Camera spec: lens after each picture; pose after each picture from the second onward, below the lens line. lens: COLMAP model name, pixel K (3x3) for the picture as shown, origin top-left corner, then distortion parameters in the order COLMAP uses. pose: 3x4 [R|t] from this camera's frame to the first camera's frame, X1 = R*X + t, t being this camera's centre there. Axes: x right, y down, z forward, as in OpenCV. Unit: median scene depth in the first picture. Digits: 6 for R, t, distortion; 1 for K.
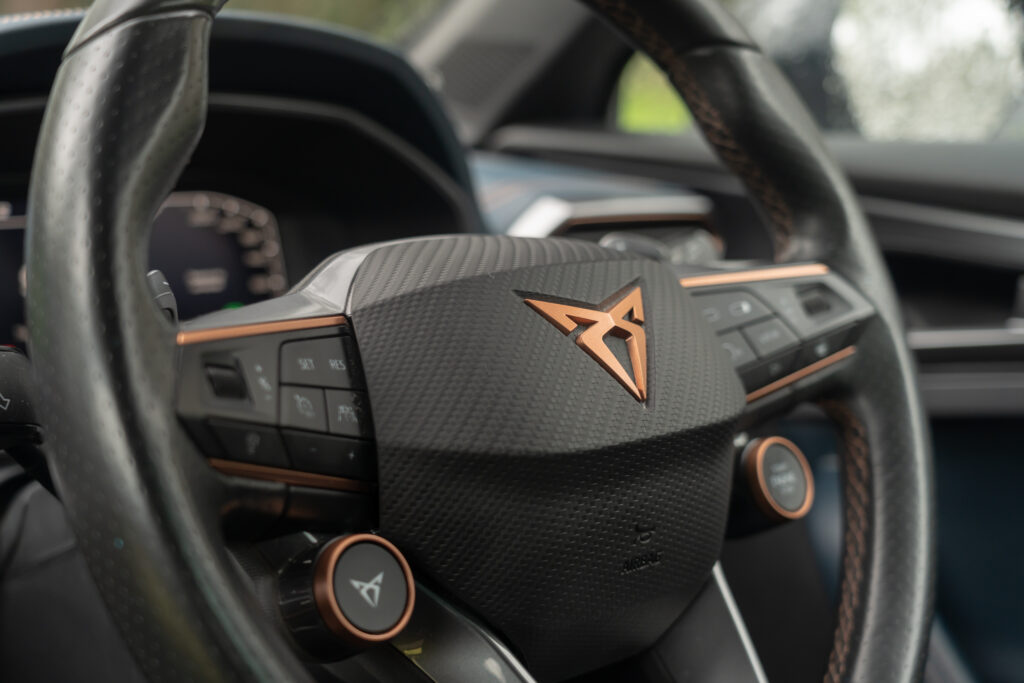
lens RADIAL K [[1572.0, 0, 516.6], [0, 1572.0, 346.9], [0, 0, 1]] dist [0.131964, 0.000000]
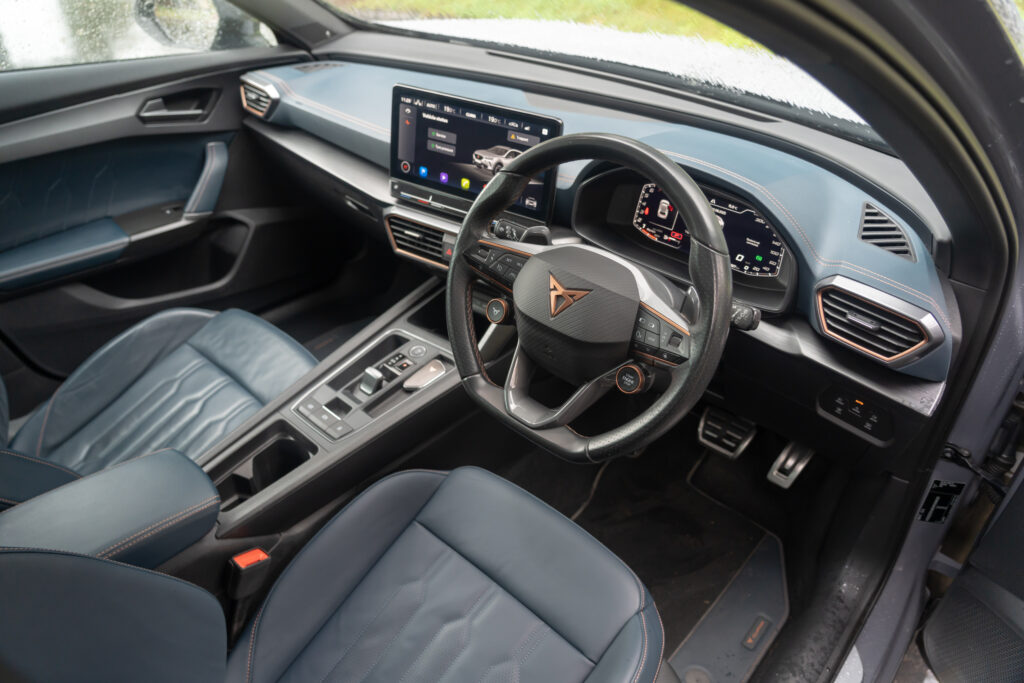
lens RADIAL K [[687.1, 0, 521.2], [0, 687.1, 338.1], [0, 0, 1]] dist [-0.023408, 0.014402]
pose [[0.046720, 0.538825, -0.841121, 1.167537], [-0.189442, 0.831539, 0.522164, -0.597355], [0.980780, 0.134949, 0.140925, 0.604478]]
